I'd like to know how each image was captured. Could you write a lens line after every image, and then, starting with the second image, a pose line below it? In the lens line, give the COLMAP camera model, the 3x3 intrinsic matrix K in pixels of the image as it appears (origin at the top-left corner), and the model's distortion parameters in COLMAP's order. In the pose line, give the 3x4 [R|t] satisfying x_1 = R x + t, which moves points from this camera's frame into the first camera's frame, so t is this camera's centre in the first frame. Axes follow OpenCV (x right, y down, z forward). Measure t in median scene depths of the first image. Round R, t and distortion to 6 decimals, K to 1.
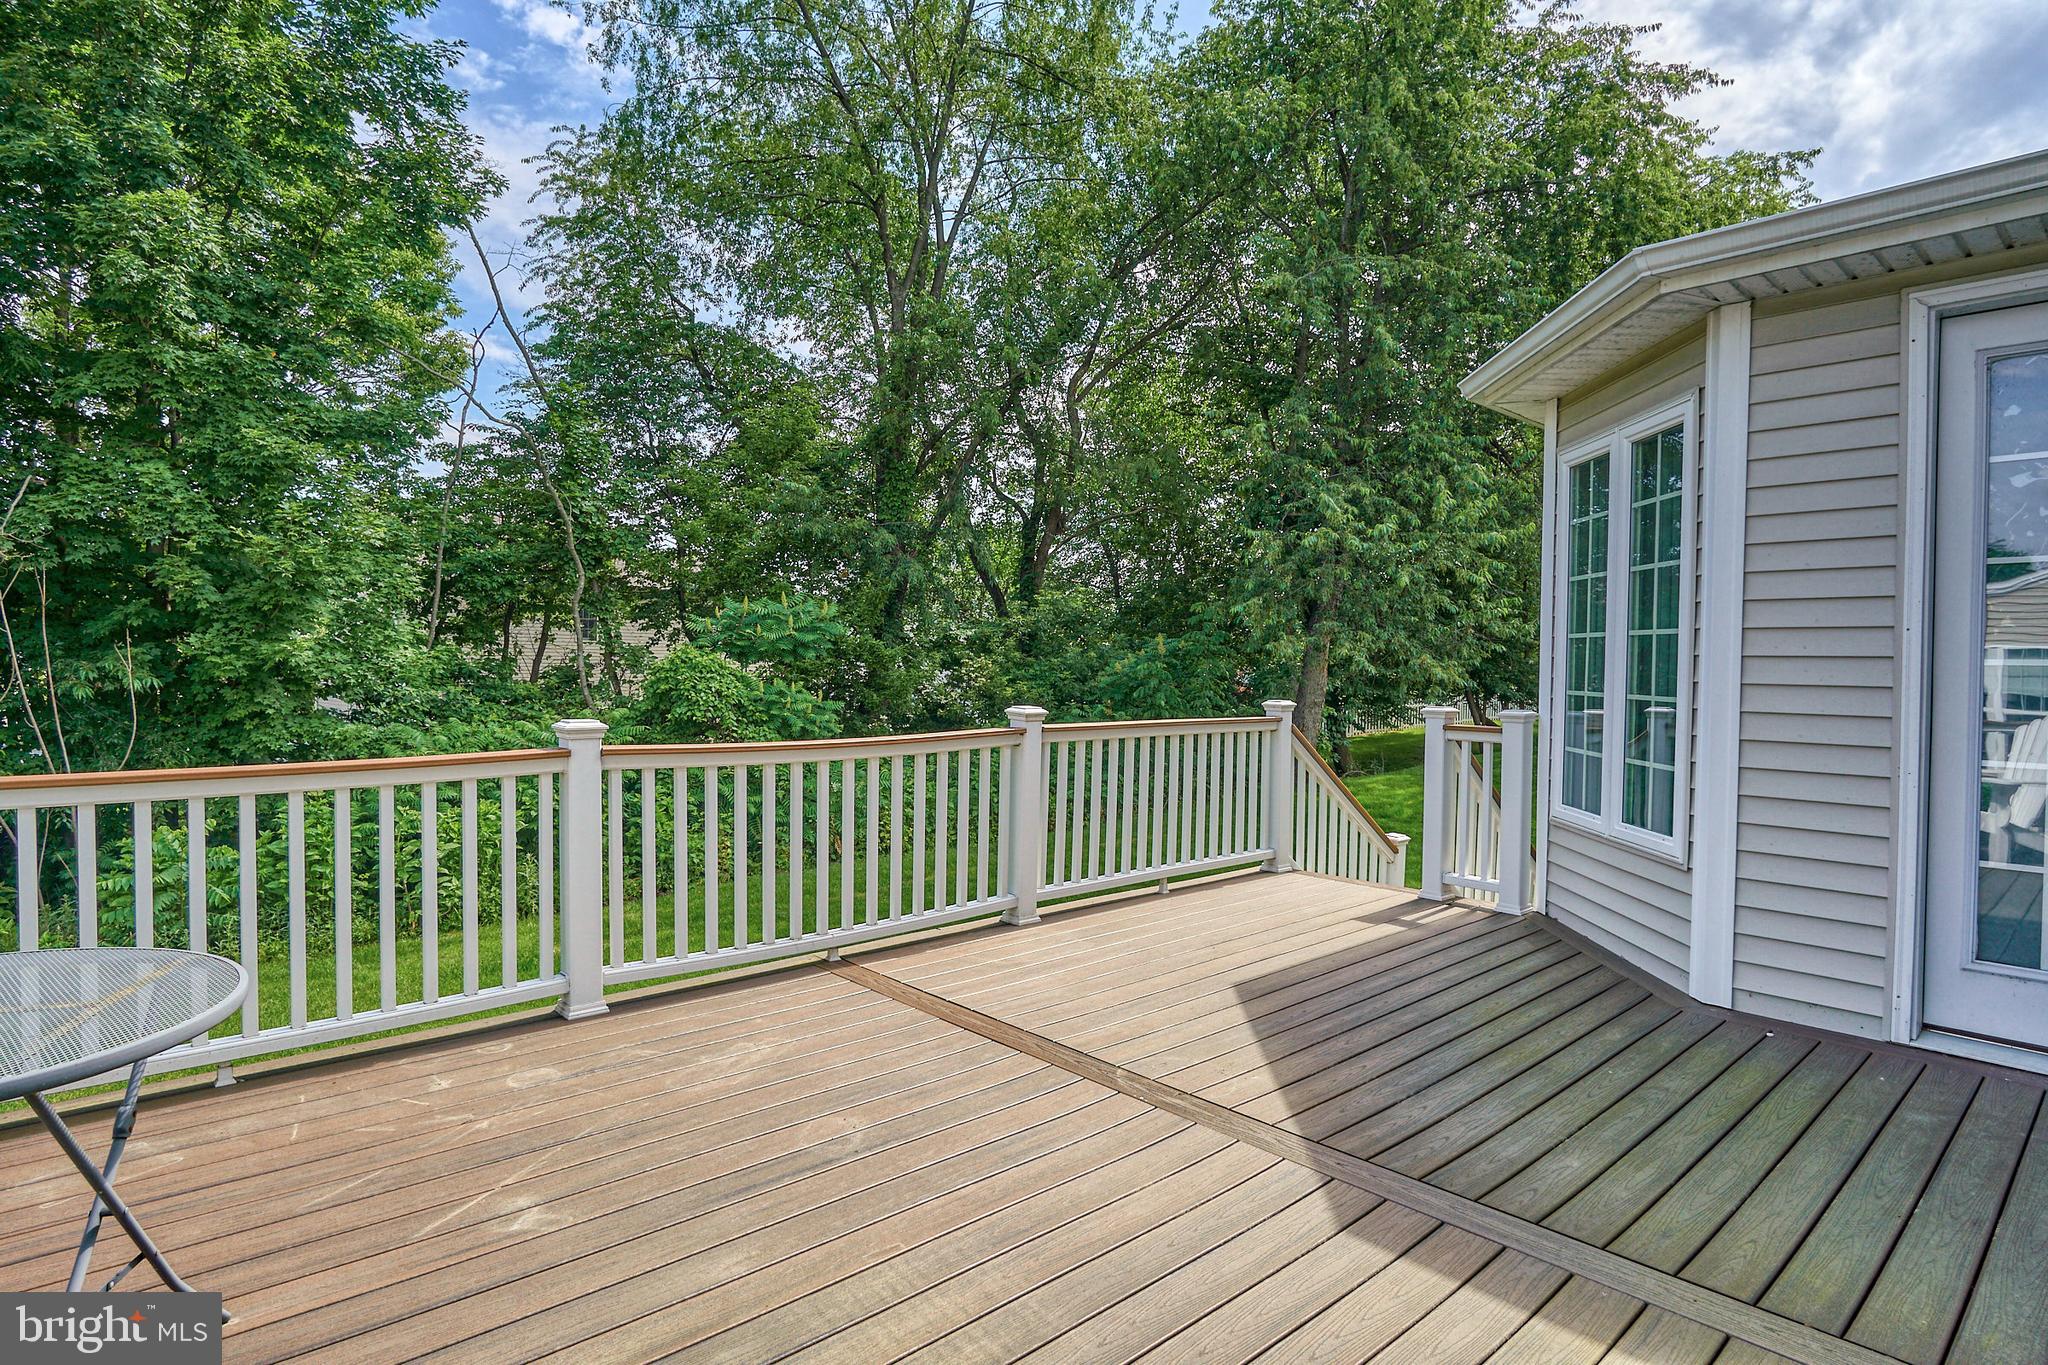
lens RADIAL K [[1096.1, 0, 1024.0], [0, 1096.1, 682.5], [0, 0, 1]] dist [-0.034783, -0.000504]
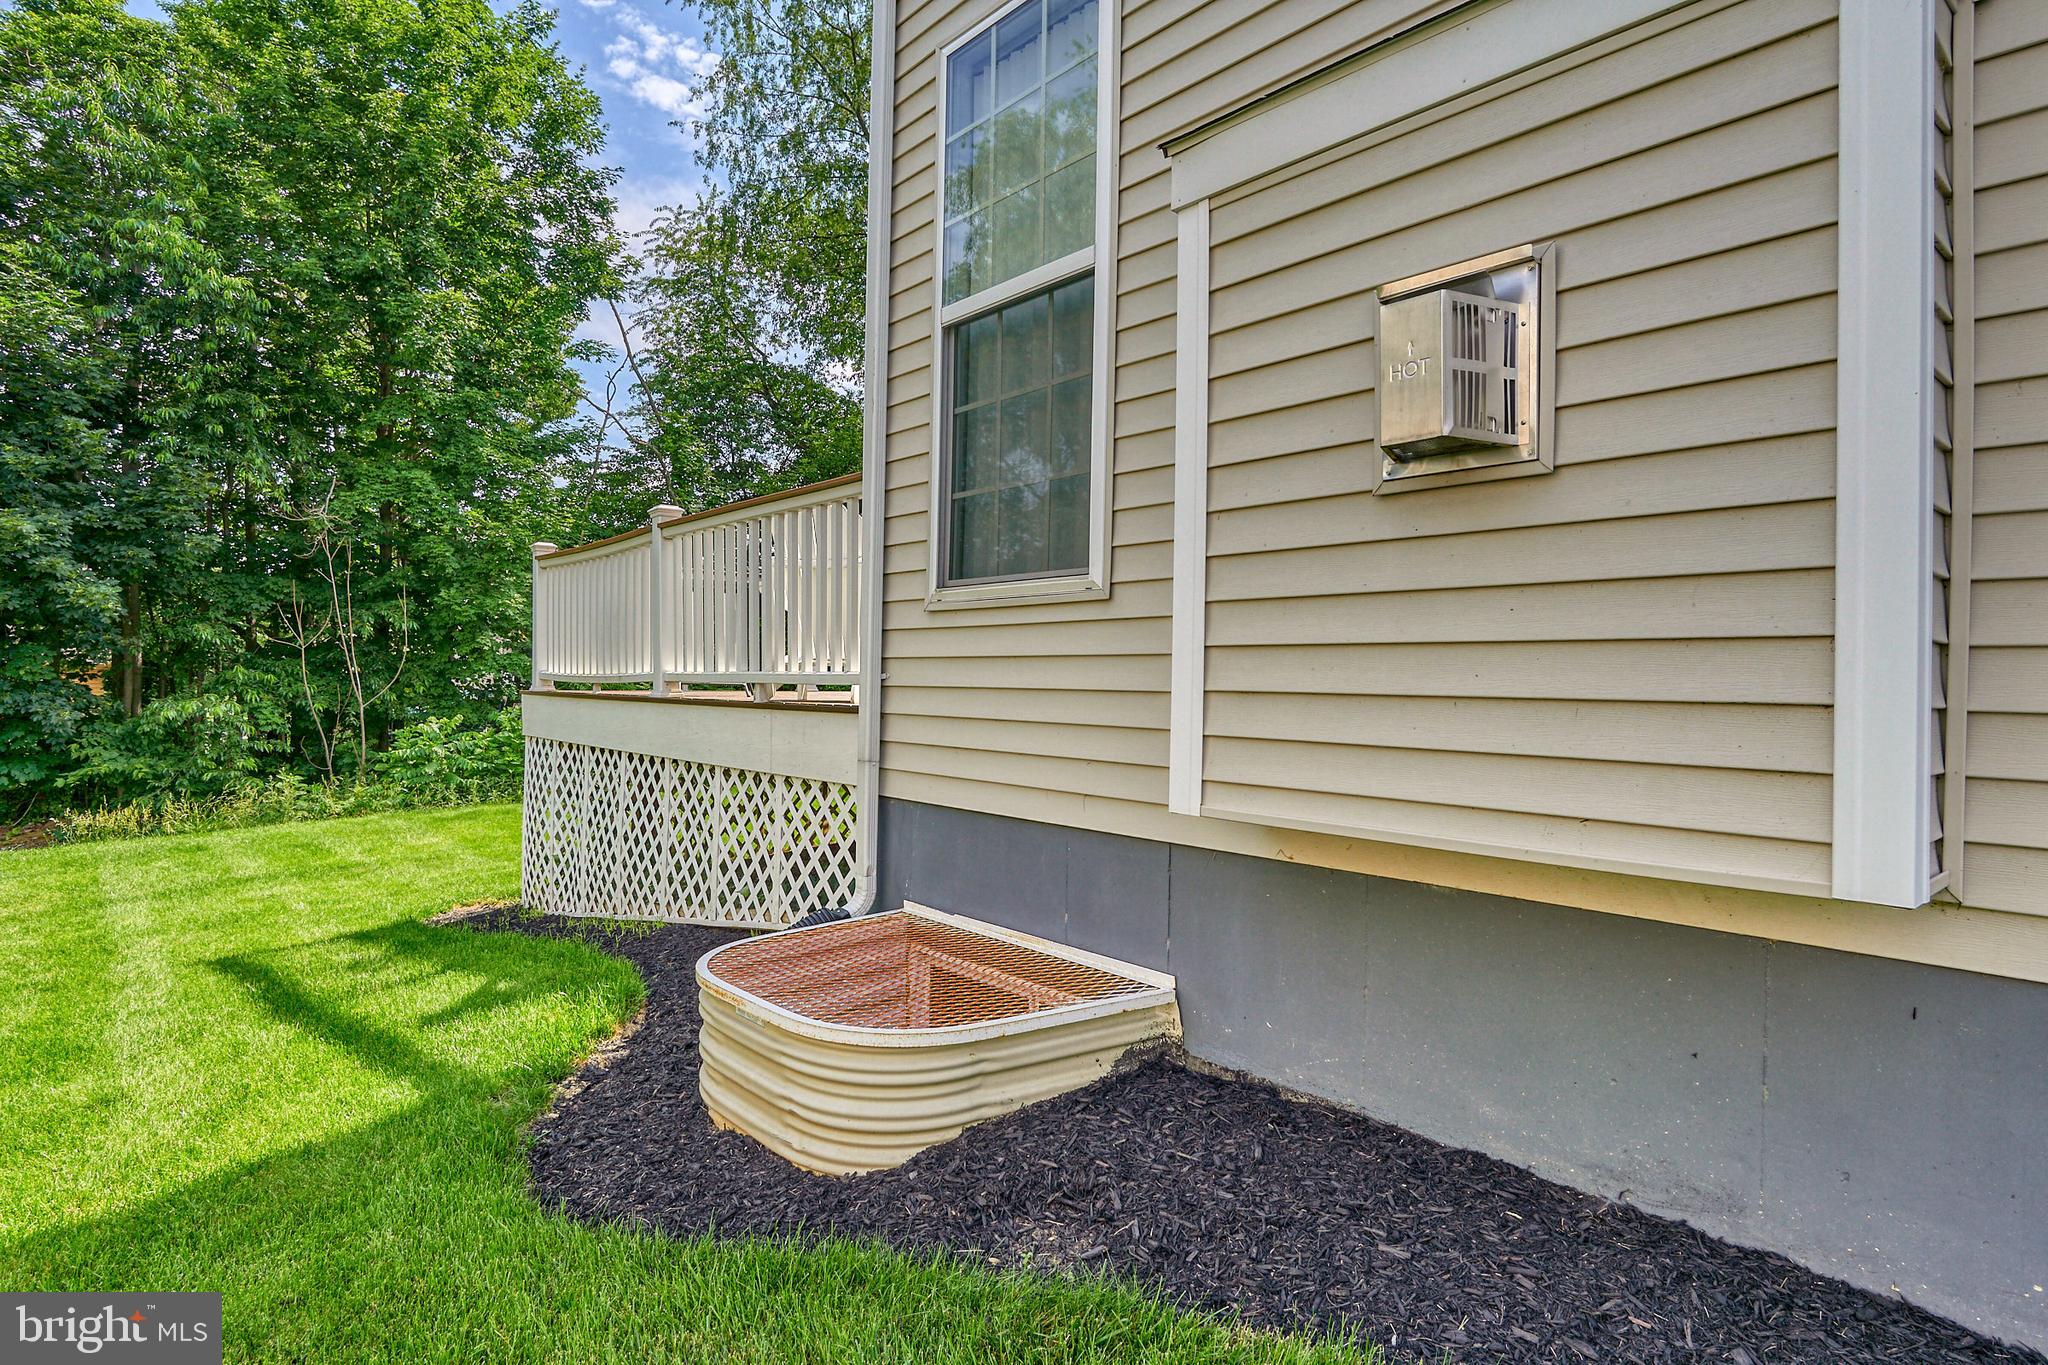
lens RADIAL K [[1096.1, 0, 1024.0], [0, 1096.1, 682.5], [0, 0, 1]] dist [-0.034783, -0.000504]
pose [[0.999754, 0.007303, -0.020935, 0.018887], [-0.007724, 0.999769, -0.020062, 0.062183], [0.020784, 0.020219, 0.999580, -0.262633]]
